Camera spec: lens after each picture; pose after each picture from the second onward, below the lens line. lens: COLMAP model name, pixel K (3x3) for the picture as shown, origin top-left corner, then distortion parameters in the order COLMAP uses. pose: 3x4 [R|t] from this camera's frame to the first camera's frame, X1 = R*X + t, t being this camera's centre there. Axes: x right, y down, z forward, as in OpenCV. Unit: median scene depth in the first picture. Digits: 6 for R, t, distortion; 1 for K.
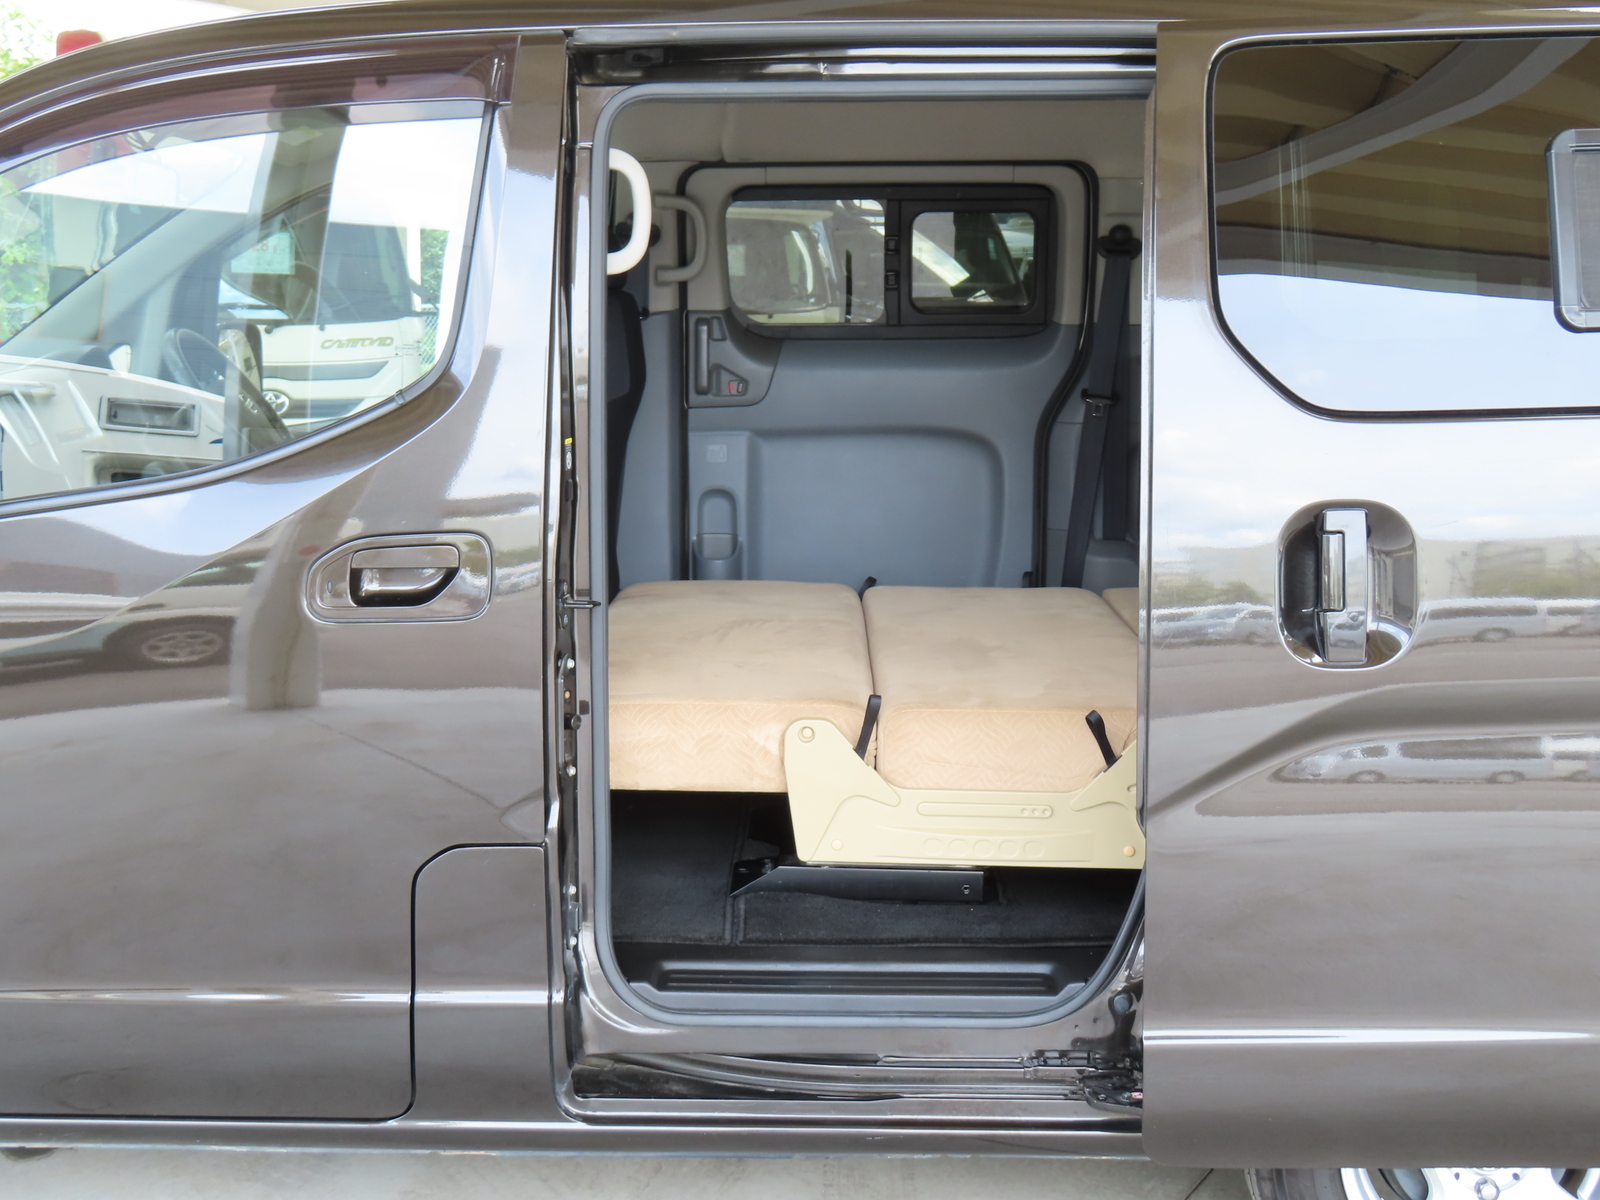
lens RADIAL K [[2208.6, 0, 795.3], [0, 2208.6, 594.1], [0, 0, 1]] dist [0.036659, 0.000000]
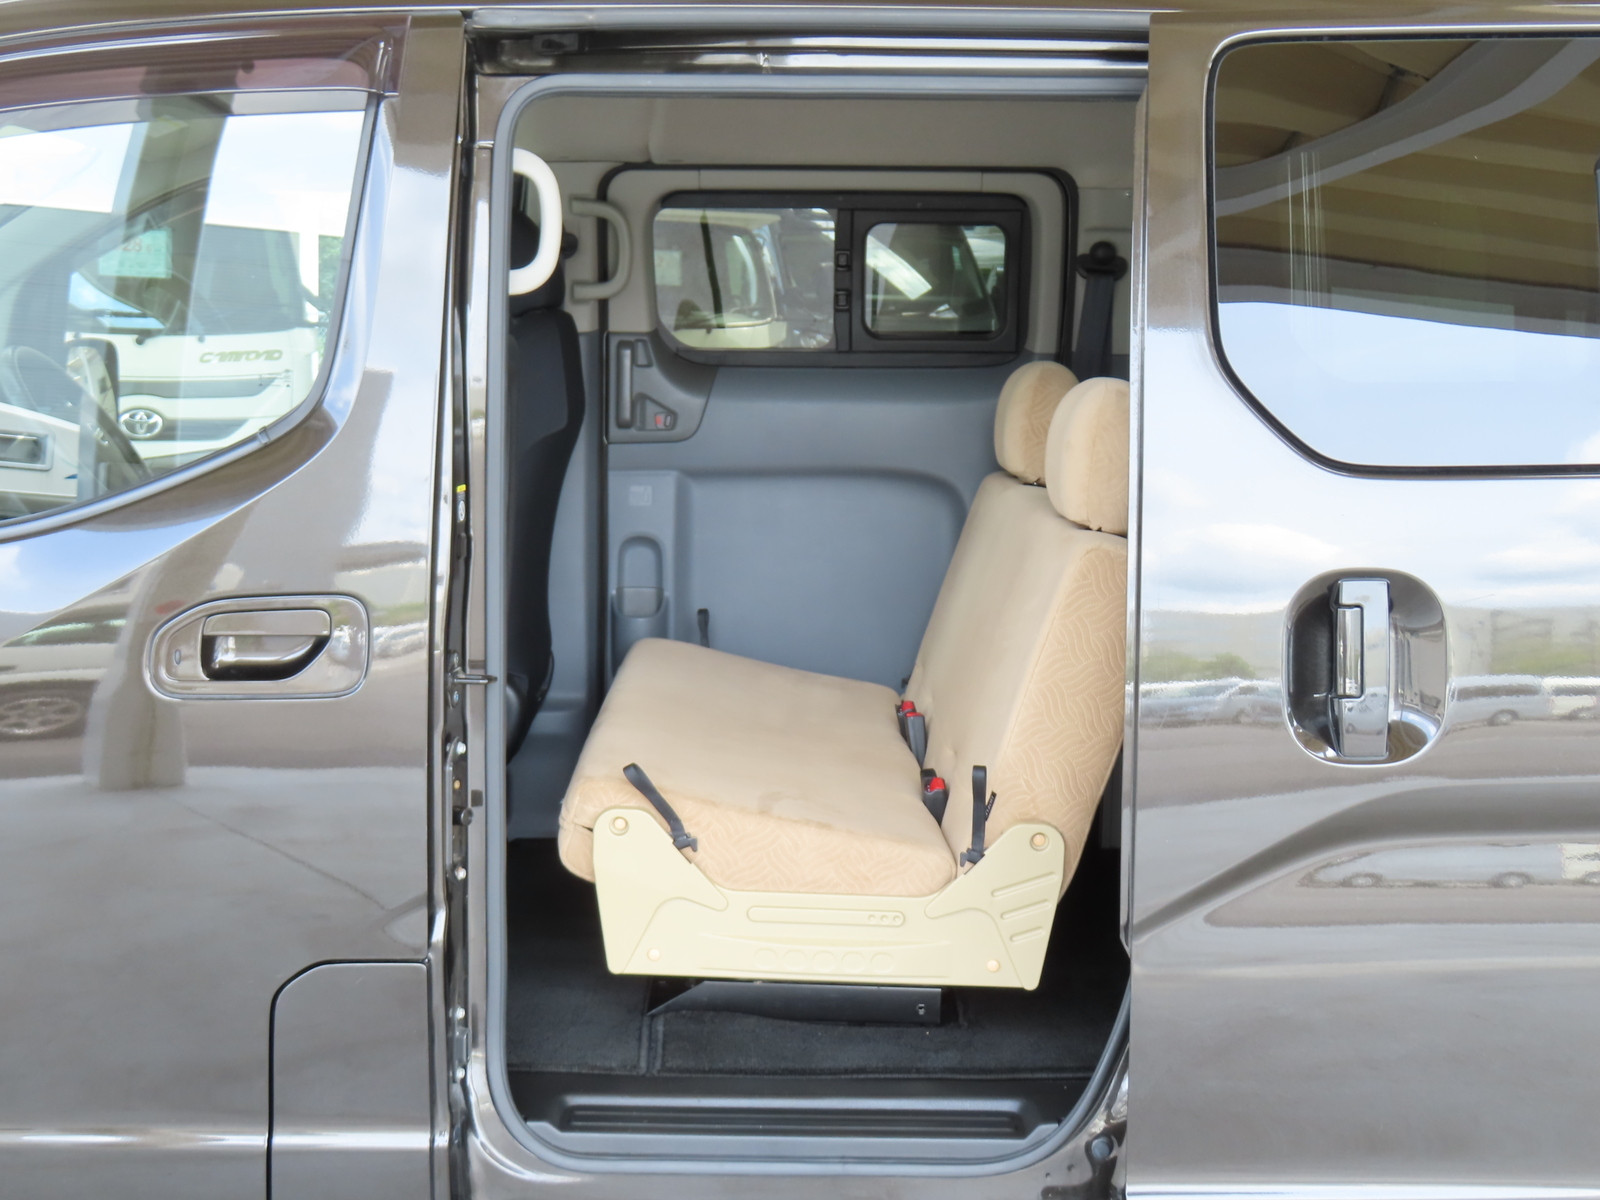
lens RADIAL K [[2472.3, 0, 799.0], [0, 2472.3, 597.0], [0, 0, 1]] dist [0.027348, 0.000000]
pose [[0.999605, 0.009823, 0.026339, 0.003006], [-0.009330, 0.999780, -0.018784, -0.009861], [-0.026517, 0.018531, 0.999477, 0.038016]]
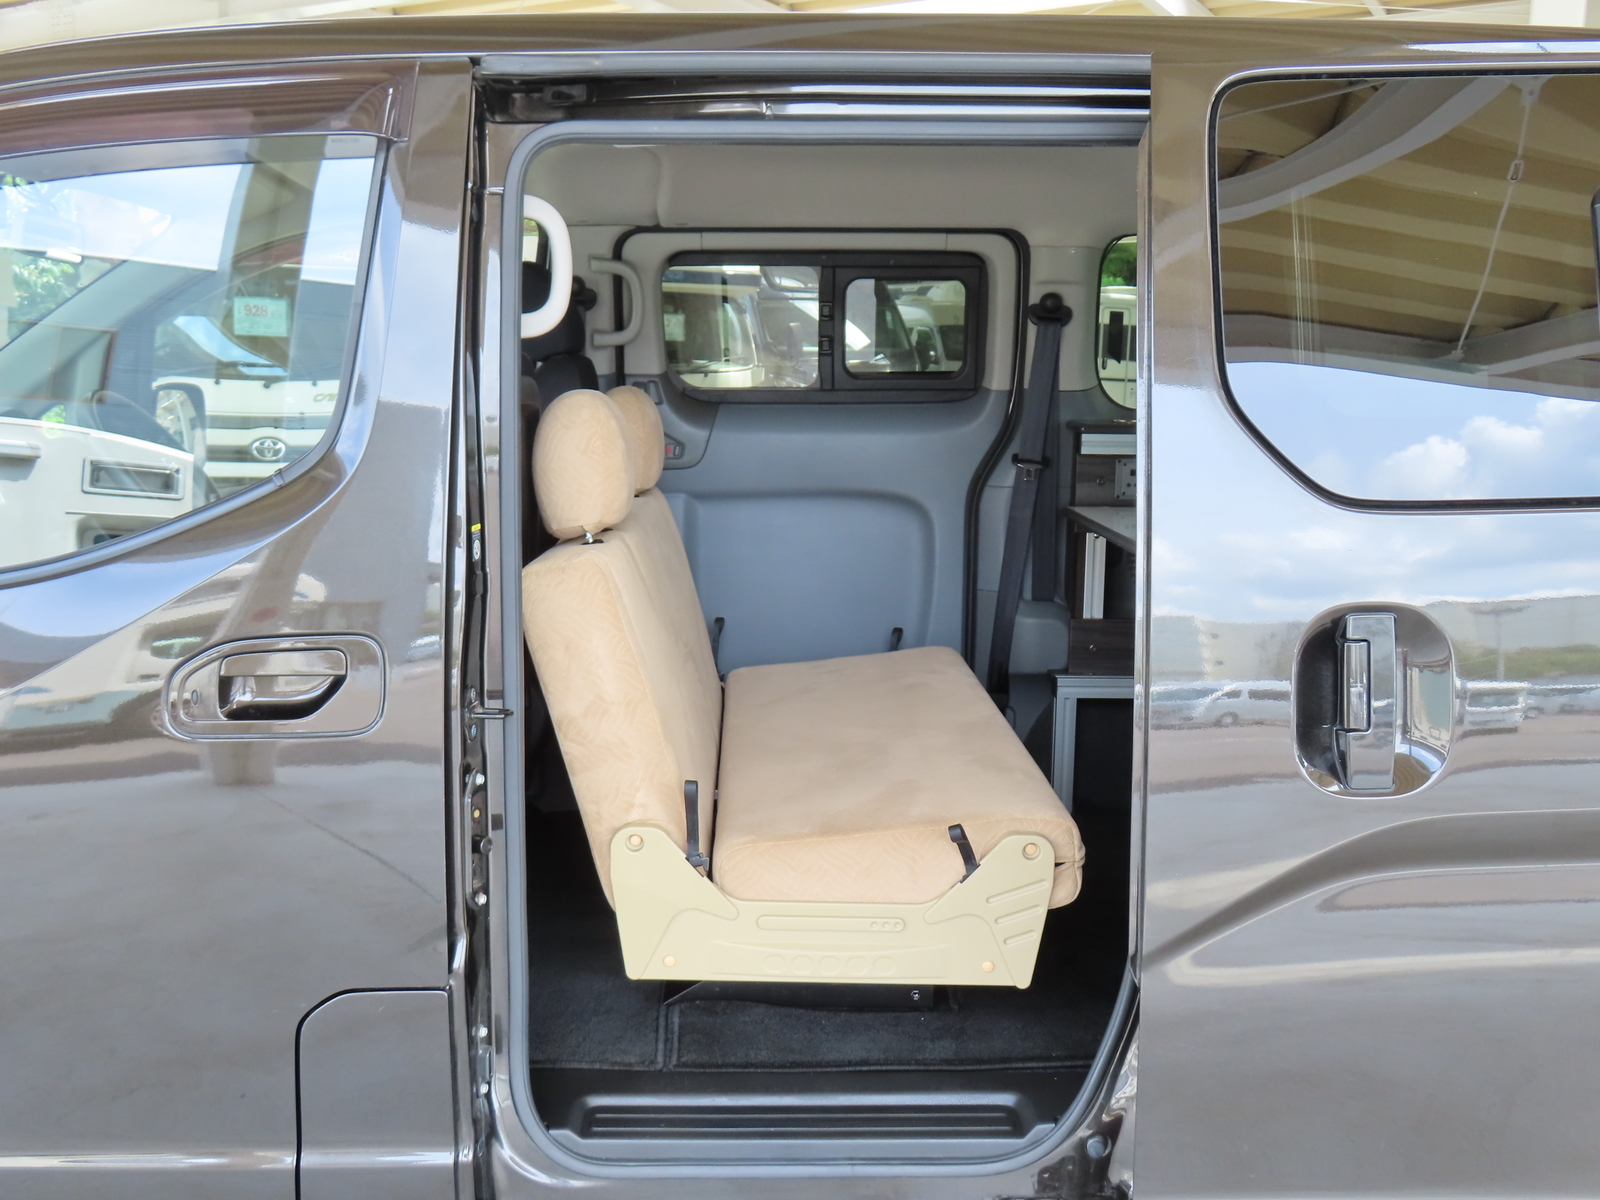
lens RADIAL K [[1849.0, 0, 807.1], [0, 1849.0, 609.6], [0, 0, 1]] dist [0.030922, 0.000000]
pose [[0.999058, -0.000283, 0.043402, -0.003176], [0.000246, 1.000000, 0.000859, -0.035234], [-0.043402, -0.000847, 0.999057, 0.246849]]
